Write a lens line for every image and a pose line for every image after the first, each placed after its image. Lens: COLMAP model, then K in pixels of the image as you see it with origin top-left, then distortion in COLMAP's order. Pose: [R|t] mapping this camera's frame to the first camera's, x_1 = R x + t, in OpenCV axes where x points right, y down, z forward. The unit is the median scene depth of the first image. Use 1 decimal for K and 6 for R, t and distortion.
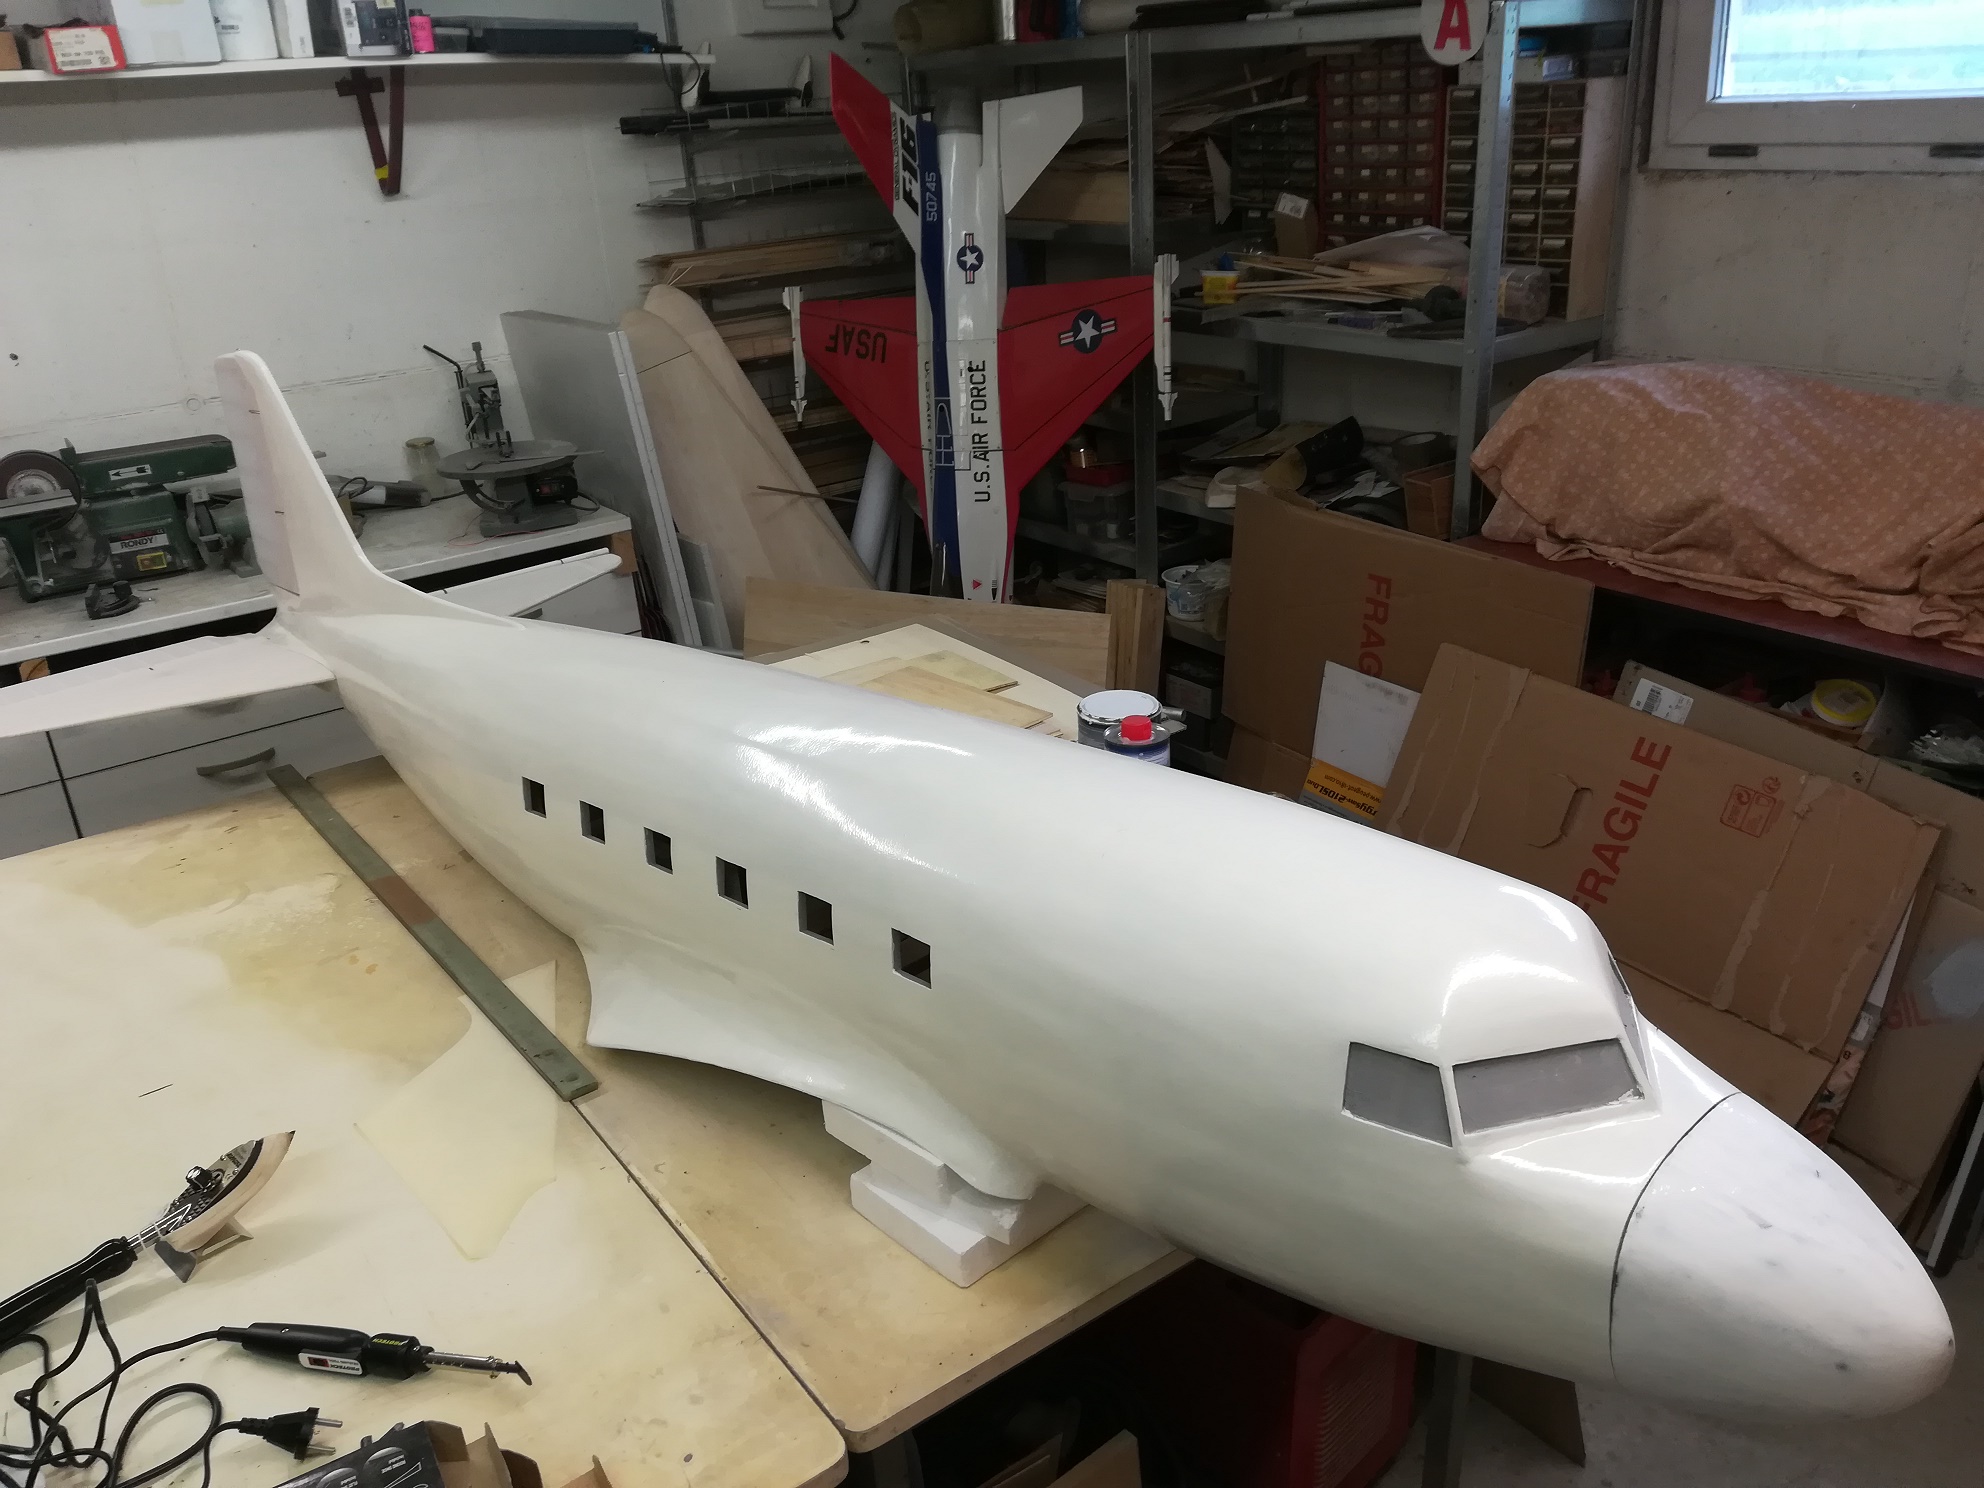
lens RADIAL K [[1580.3, 0, 1011.8], [0, 1580.3, 742.6], [0, 0, 1]] dist [0.015437, -0.040224]
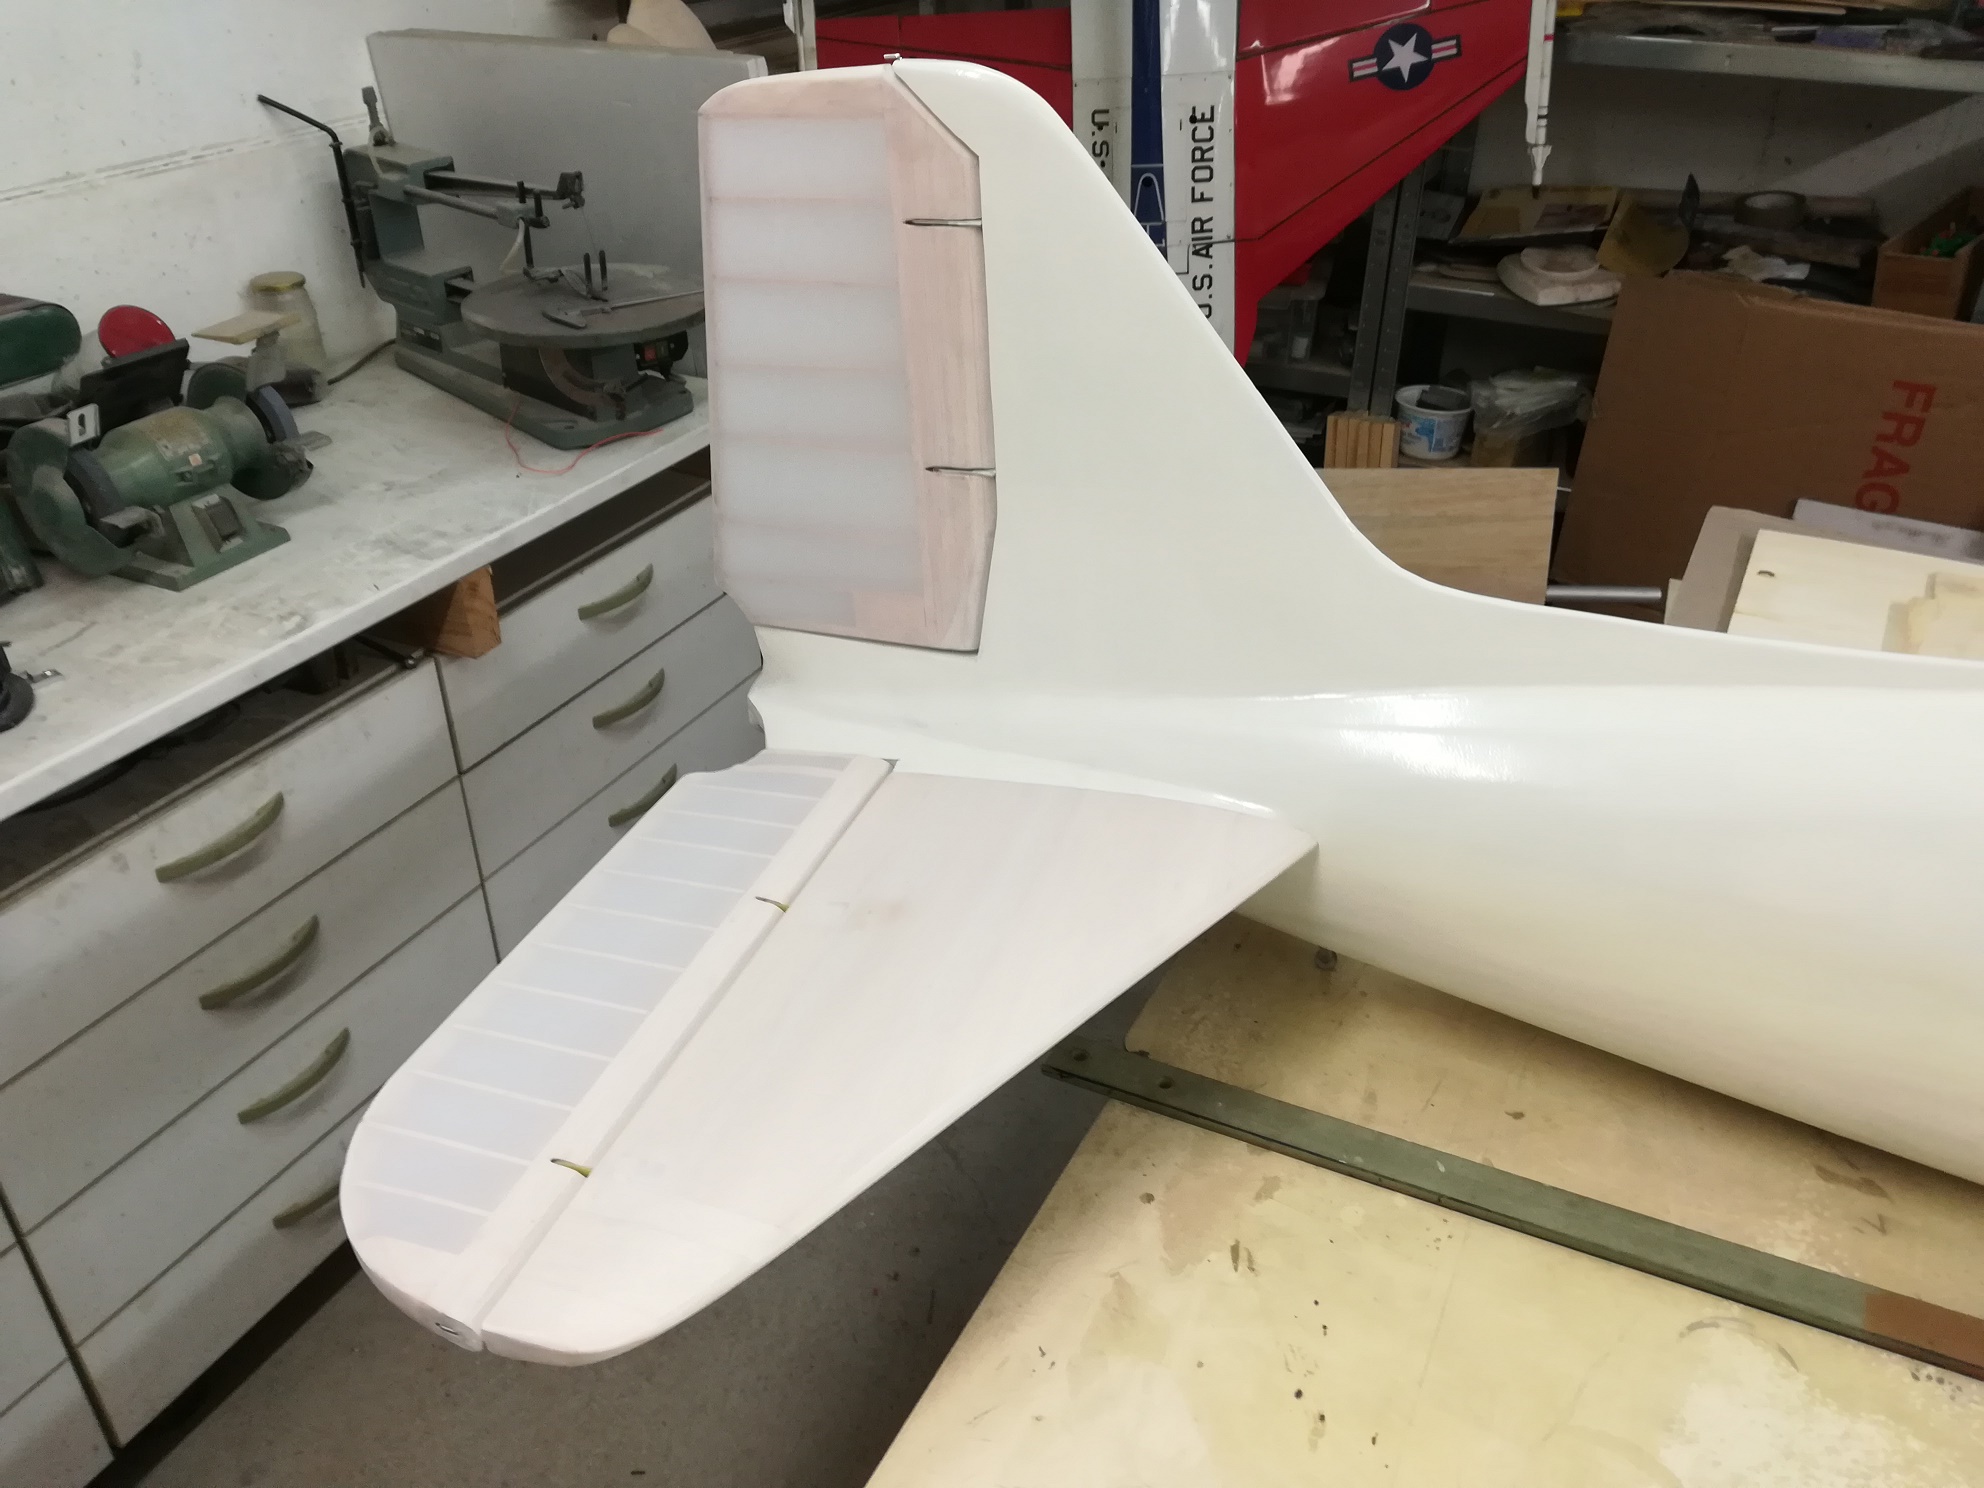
lens RADIAL K [[1580.3, 0, 993.7], [0, 1580.3, 745.9], [0, 0, 1]] dist [0.015437, -0.040224]
pose [[0.887139, -0.185151, 0.422733, -0.455913], [0.128032, 0.978778, 0.160005, -0.098621], [-0.443387, -0.087823, 0.892017, 0.435196]]
